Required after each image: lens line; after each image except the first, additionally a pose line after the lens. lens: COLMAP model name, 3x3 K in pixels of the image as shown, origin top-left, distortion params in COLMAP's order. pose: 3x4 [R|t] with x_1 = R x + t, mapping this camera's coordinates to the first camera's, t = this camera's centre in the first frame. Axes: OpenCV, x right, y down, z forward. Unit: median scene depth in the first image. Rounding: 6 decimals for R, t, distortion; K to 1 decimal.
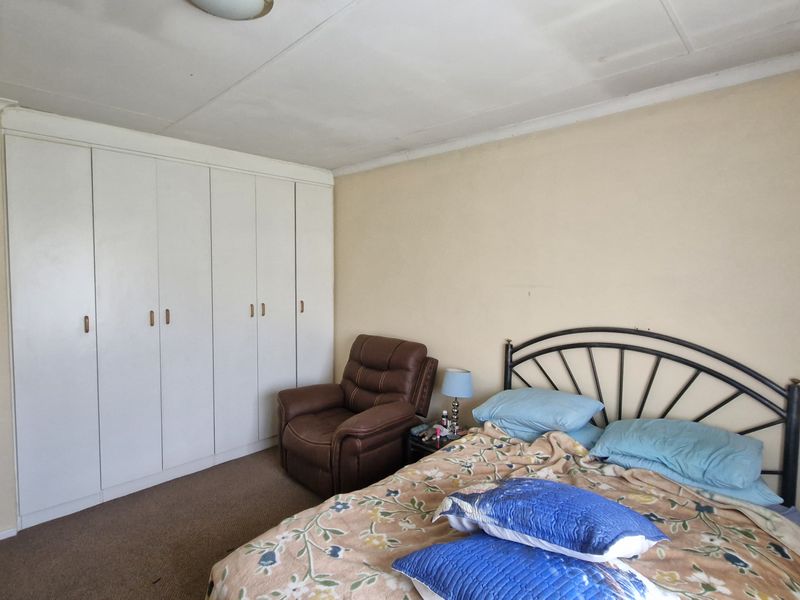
lens RADIAL K [[428.6, 0, 406.0], [0, 428.6, 288.8], [0, 0, 1]] dist [0.000806, 0.000572]
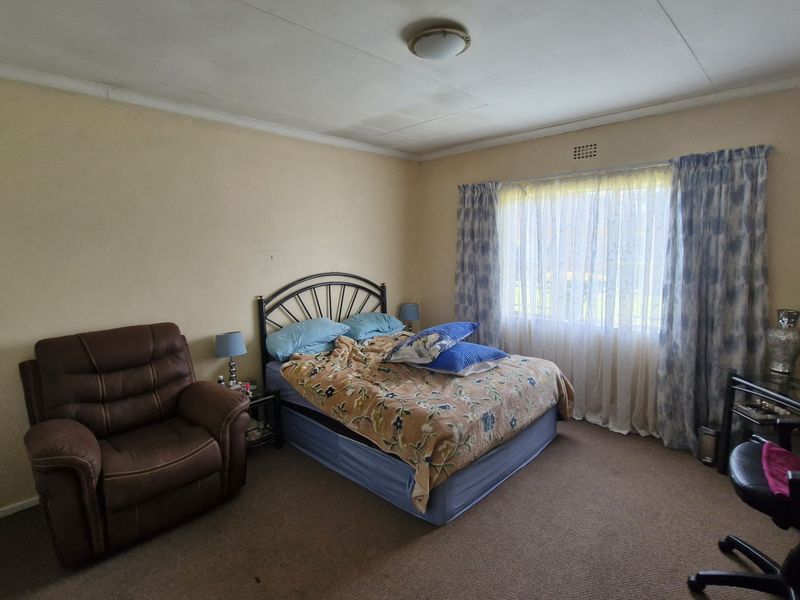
lens RADIAL K [[428.6, 0, 406.0], [0, 428.6, 288.8], [0, 0, 1]] dist [0.000806, 0.000572]
pose [[-0.014033, -0.100619, 0.994826, -1.153022], [0.063378, 0.992834, 0.101311, 0.001945], [-0.997891, 0.064472, -0.007556, 0.682968]]
